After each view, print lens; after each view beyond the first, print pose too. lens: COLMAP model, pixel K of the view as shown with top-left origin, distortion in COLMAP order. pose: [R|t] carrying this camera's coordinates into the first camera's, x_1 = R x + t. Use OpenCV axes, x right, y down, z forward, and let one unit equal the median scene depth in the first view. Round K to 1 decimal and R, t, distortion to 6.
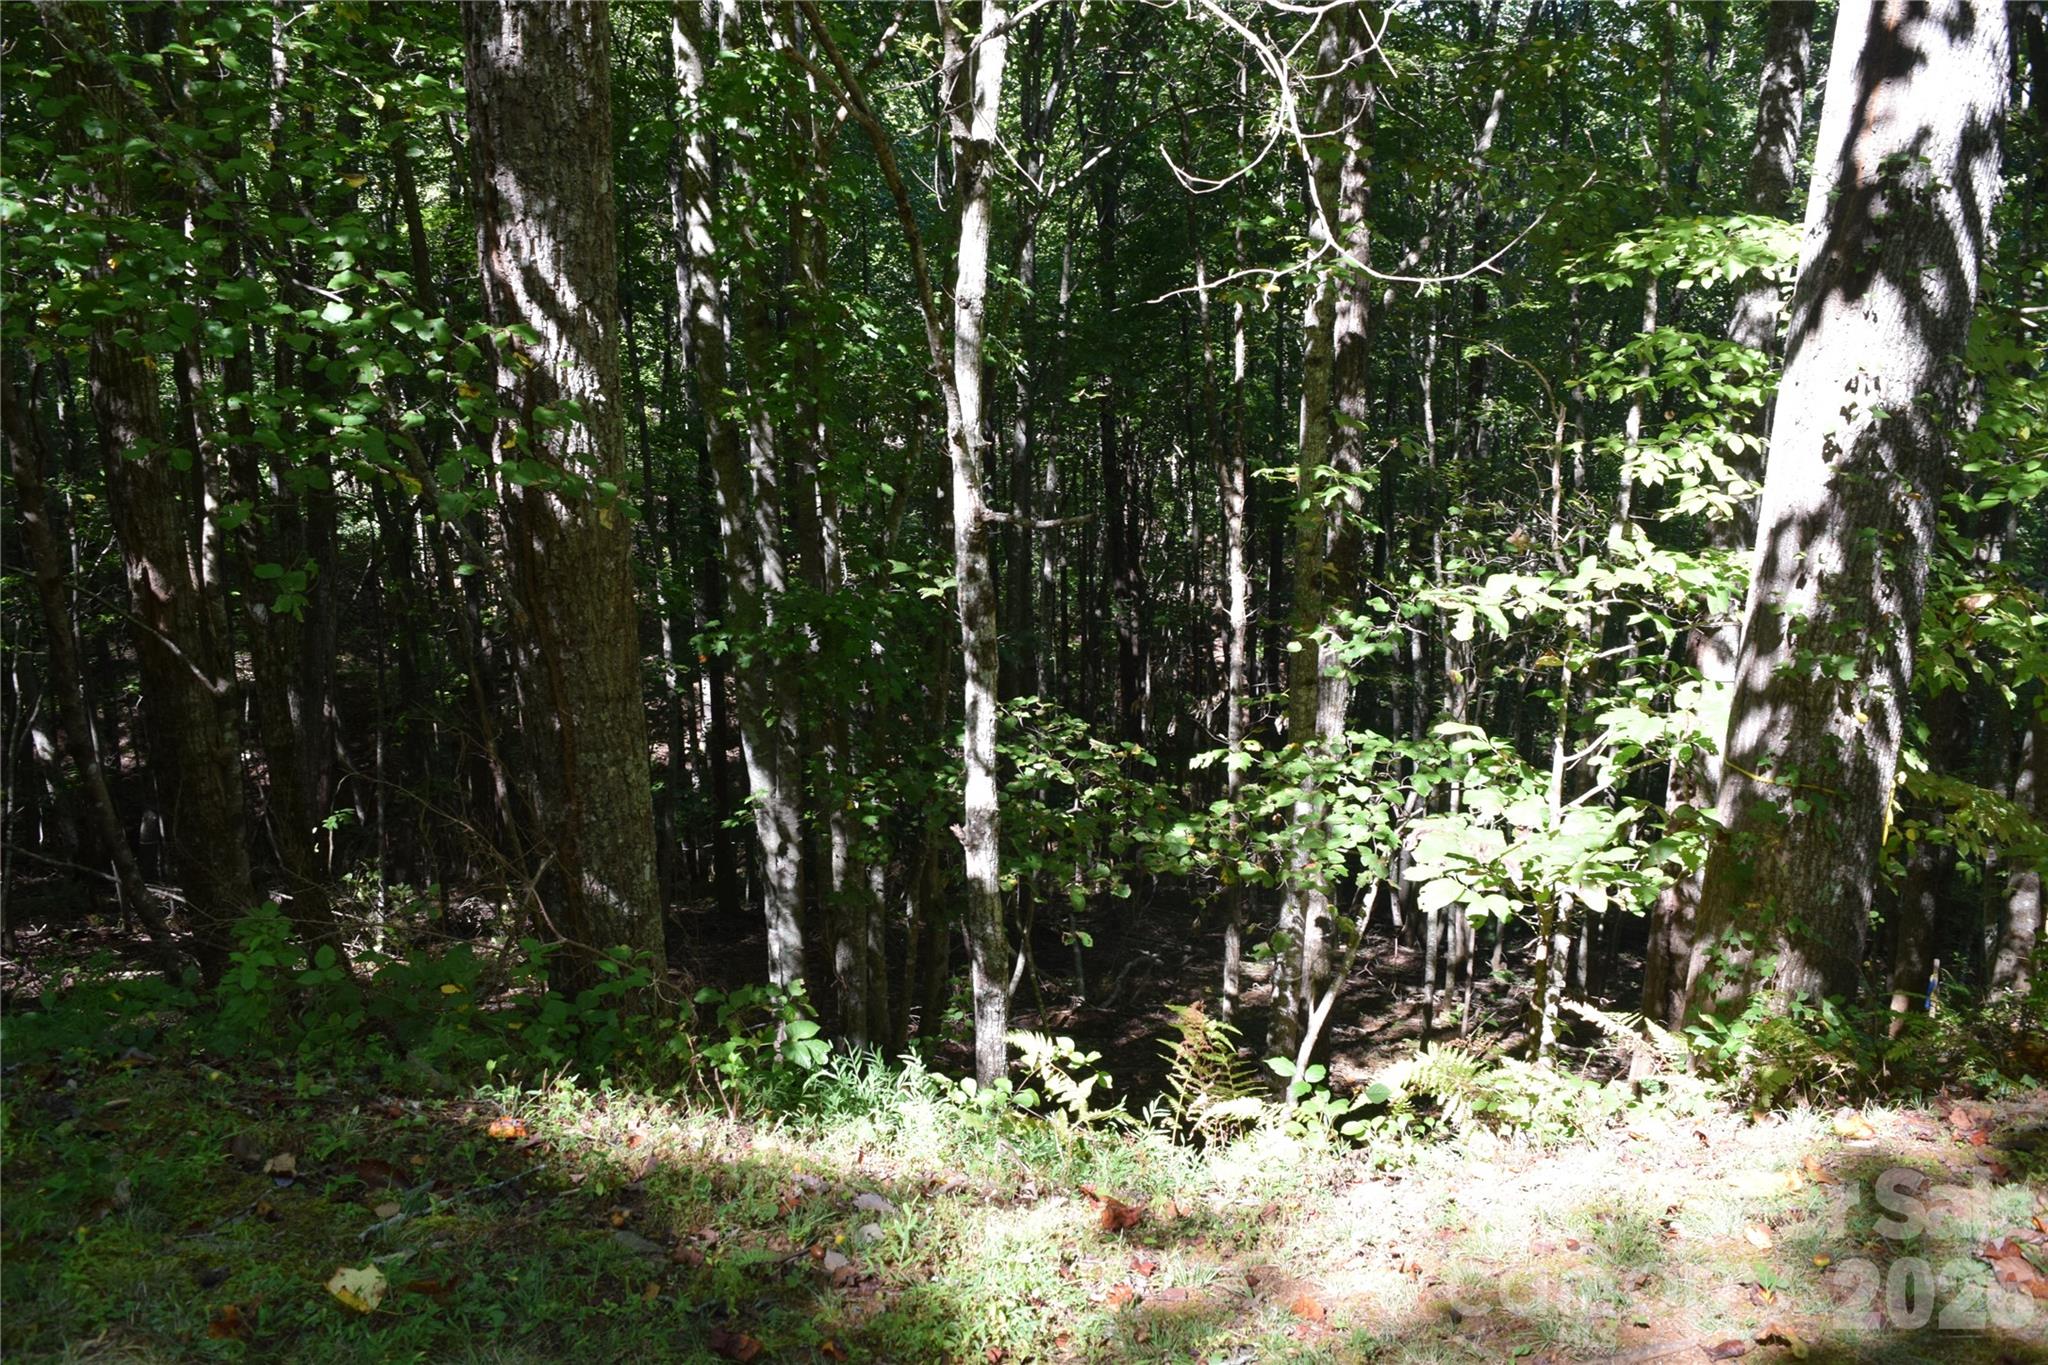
lens RADIAL K [[1588.2, 0, 1026.4], [0, 1588.2, 670.1], [0, 0, 1]] dist [-0.013775, 0.008577]
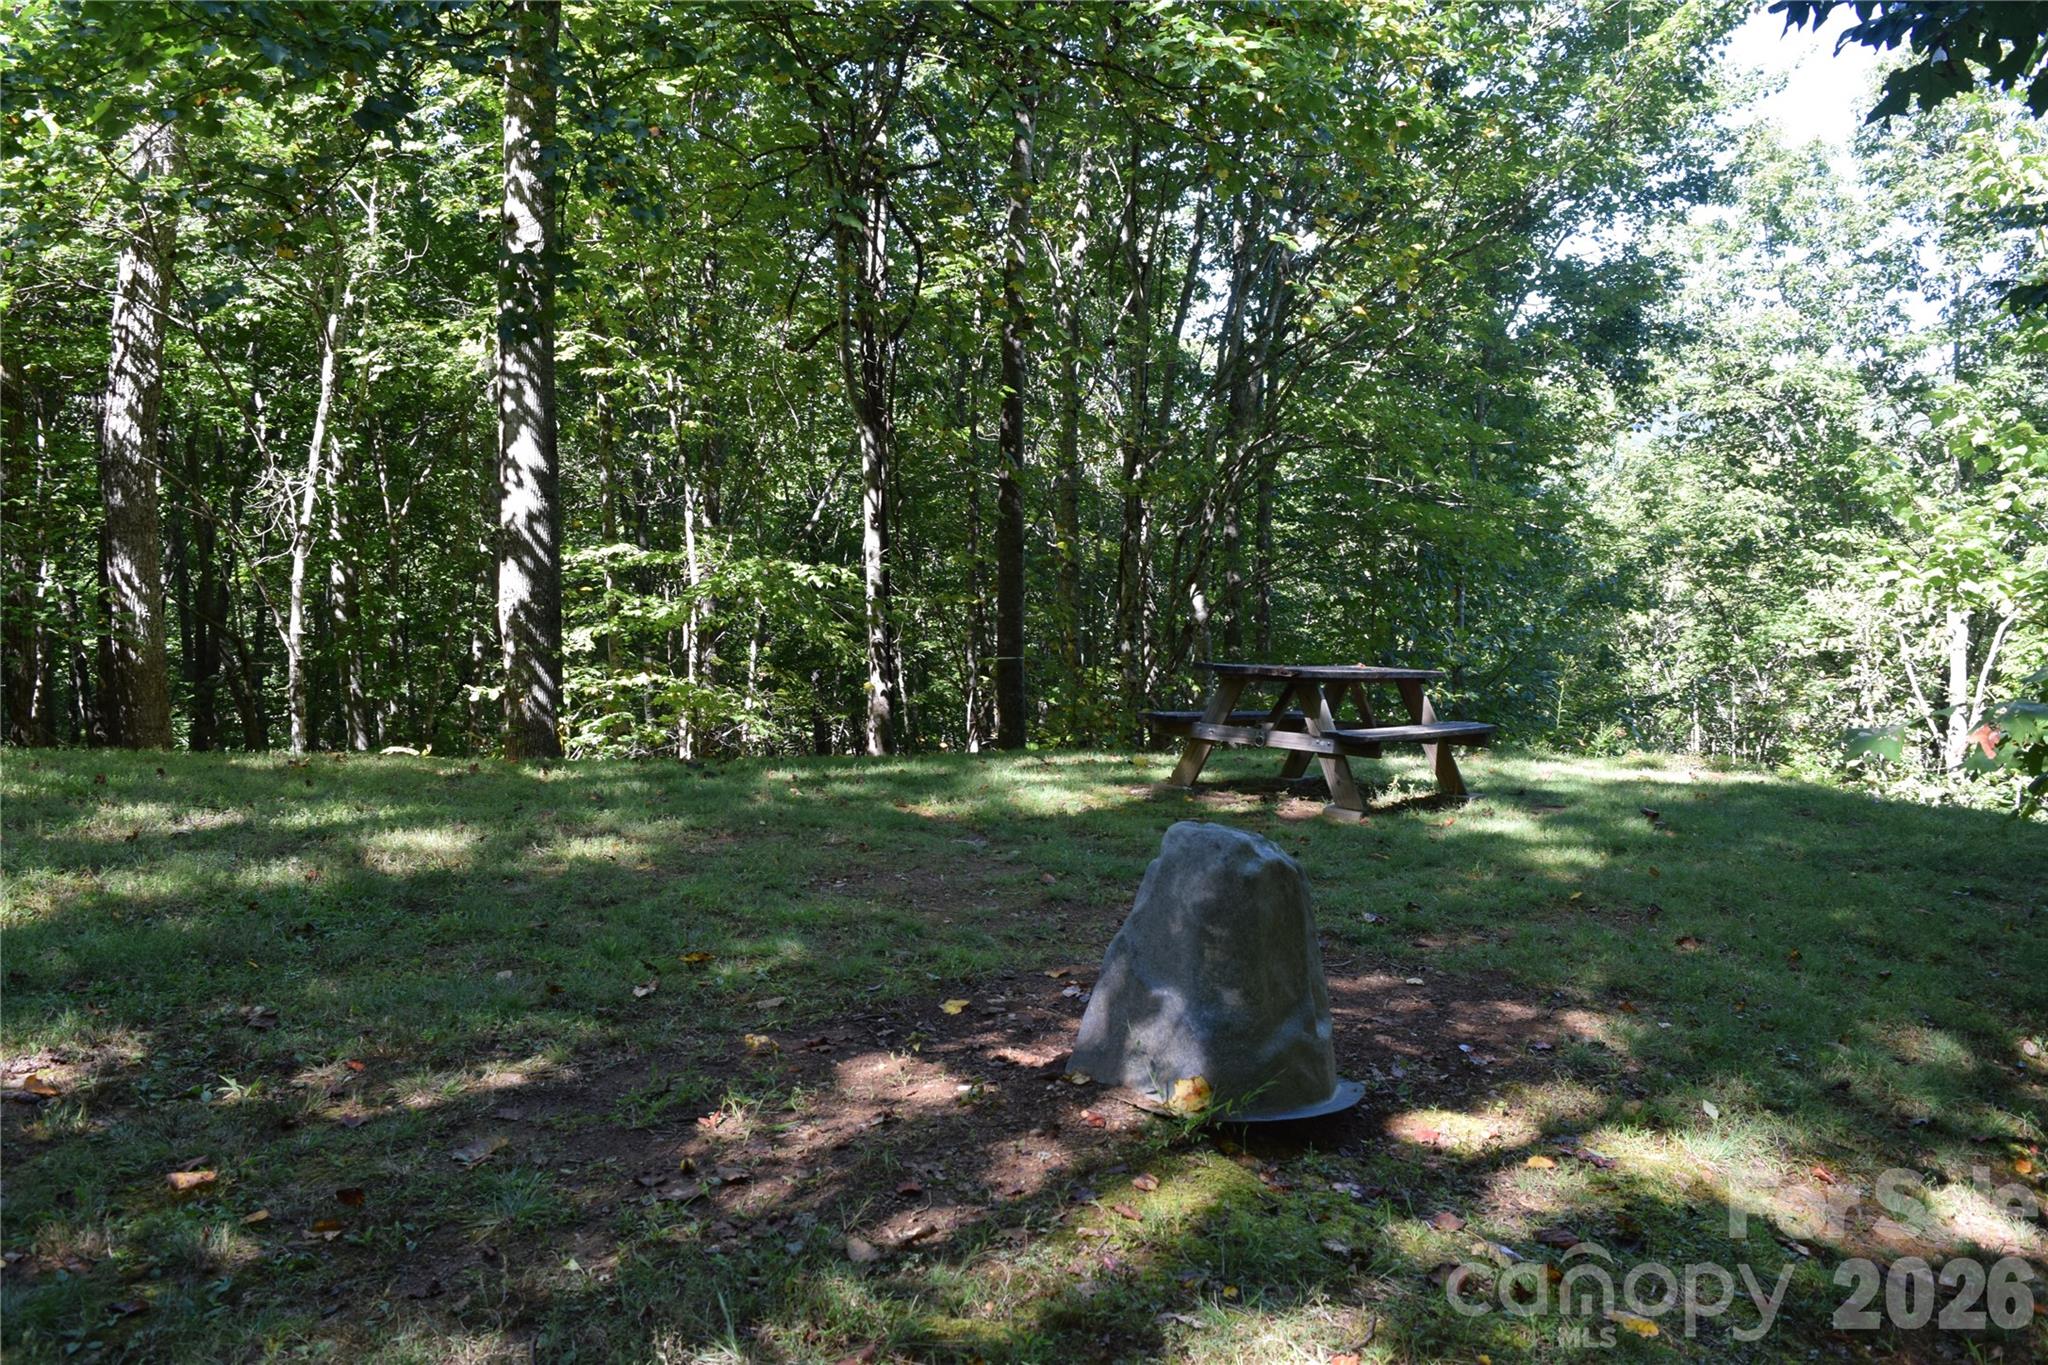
lens RADIAL K [[1588.2, 0, 1026.4], [0, 1588.2, 670.1], [0, 0, 1]] dist [-0.013775, 0.008577]
pose [[0.999147, -0.018902, -0.036725, 1.395928], [0.009993, 0.973355, -0.229084, 0.582175], [0.040077, 0.228522, 0.972714, -1.641577]]
